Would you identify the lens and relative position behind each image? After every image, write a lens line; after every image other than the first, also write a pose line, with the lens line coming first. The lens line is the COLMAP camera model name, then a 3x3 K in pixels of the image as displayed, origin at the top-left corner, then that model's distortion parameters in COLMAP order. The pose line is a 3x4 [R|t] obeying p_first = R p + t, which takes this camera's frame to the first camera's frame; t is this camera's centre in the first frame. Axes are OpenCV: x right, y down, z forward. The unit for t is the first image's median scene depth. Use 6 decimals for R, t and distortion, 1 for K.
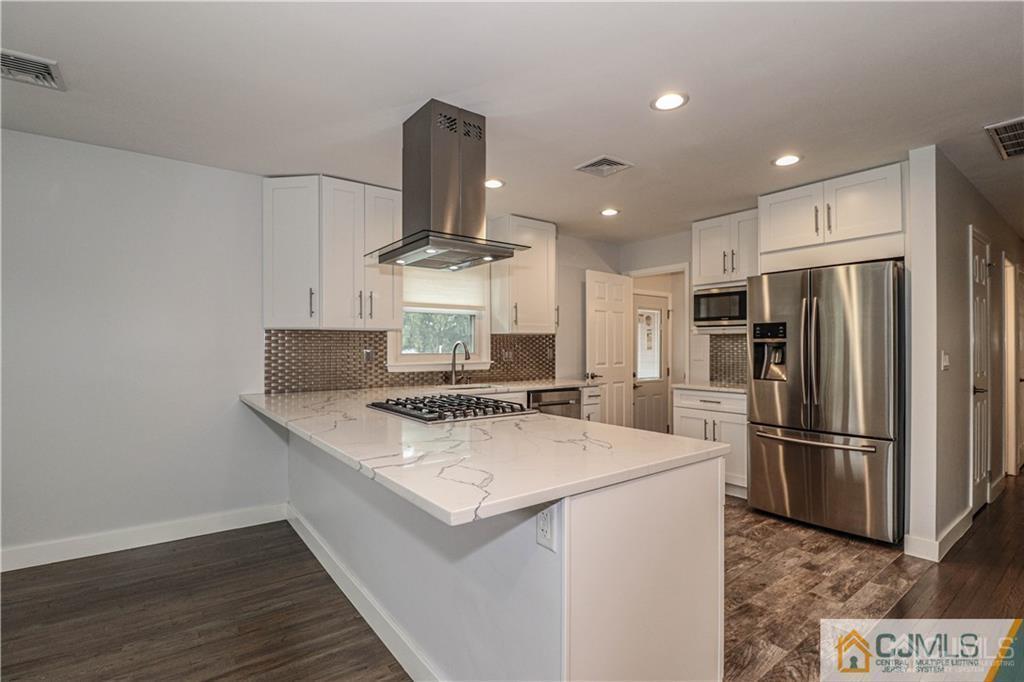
lens RADIAL K [[479.2, 0, 509.6], [0, 479.2, 340.5], [0, 0, 1]] dist [-0.000276, -0.013879]
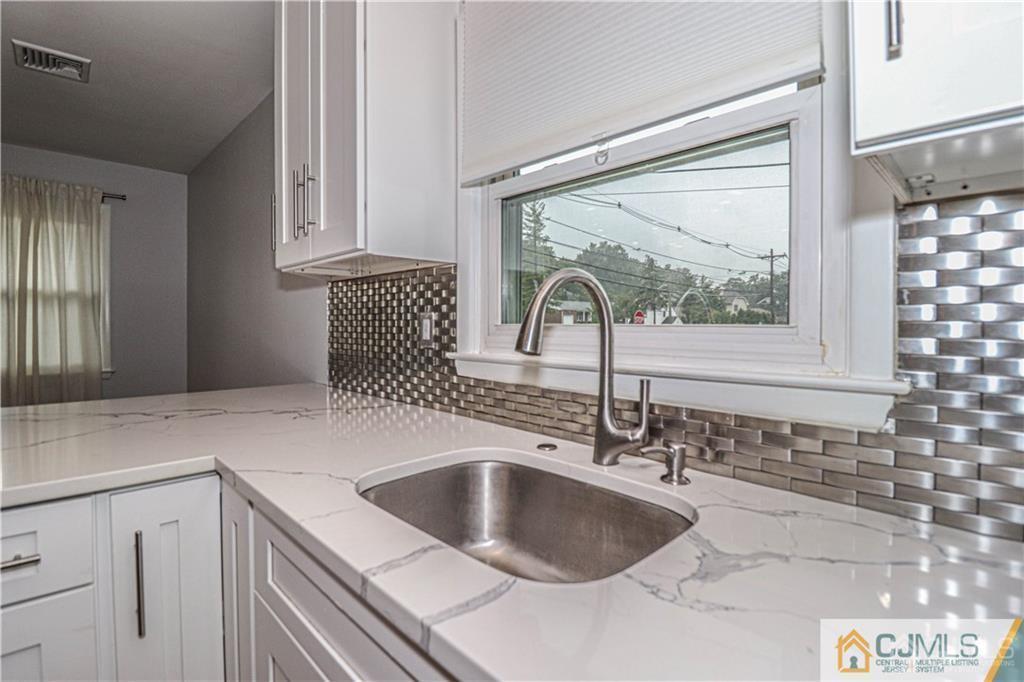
lens RADIAL K [[488.7, 0, 514.9], [0, 488.7, 330.1], [0, 0, 1]] dist [0.000580, -0.014686]
pose [[0.128065, 0.014601, -0.991658, 0.119305], [0.011523, 0.999802, 0.016209, 0.031050], [0.991699, -0.013503, 0.127871, 1.078939]]
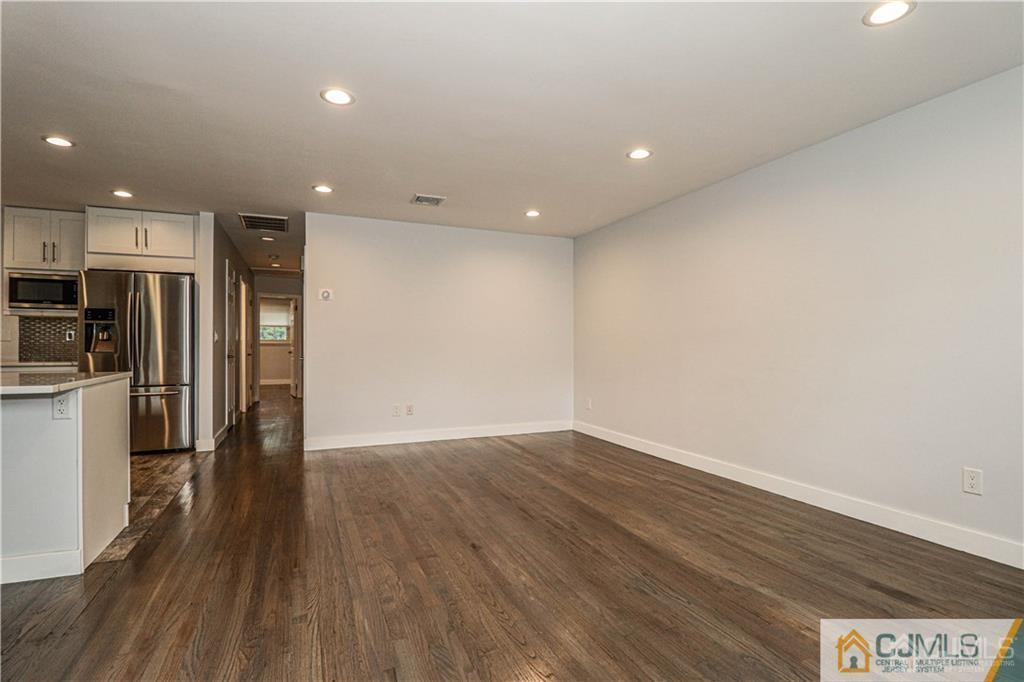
lens RADIAL K [[485.4, 0, 505.6], [0, 485.4, 348.3], [0, 0, 1]] dist [-0.003771, -0.013210]
pose [[0.243348, -0.009732, 0.969890, -0.443786], [-0.014685, 0.999798, 0.013716, 0.036132], [-0.969828, -0.017580, 0.243156, -0.377489]]
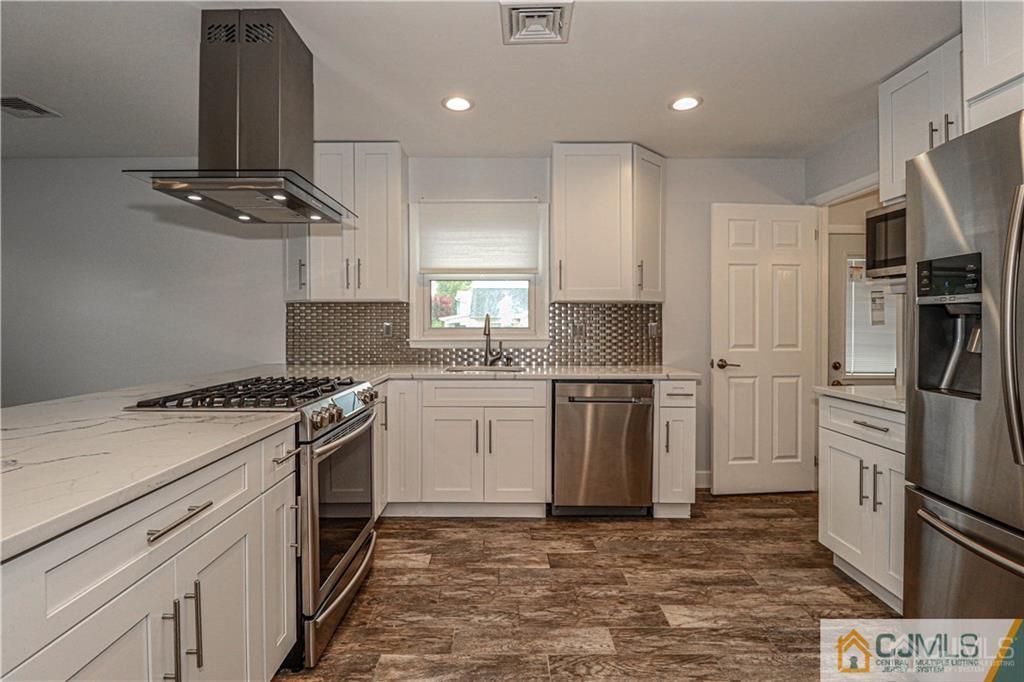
lens RADIAL K [[479.3, 0, 510.4], [0, 479.3, 325.9], [0, 0, 1]] dist [-0.000339, -0.013669]
pose [[0.799799, 0.003168, -0.600259, 0.472912], [0.007619, 0.999852, 0.015428, 0.013008], [0.600219, -0.016913, 0.799657, 0.424216]]
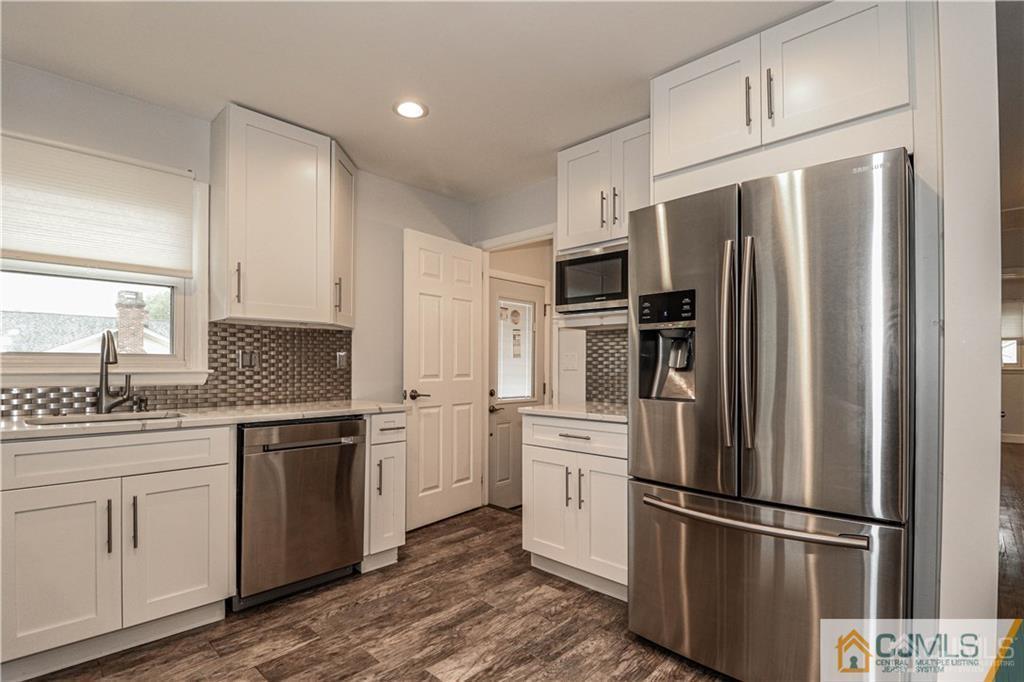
lens RADIAL K [[485.7, 0, 506.1], [0, 485.7, 361.6], [0, 0, 1]] dist [-0.017280, -0.000925]
pose [[0.988125, 0.002377, 0.153631, 0.276088], [-0.003066, 0.999986, 0.004247, 0.036923], [-0.153619, -0.004668, 0.988119, 0.479992]]
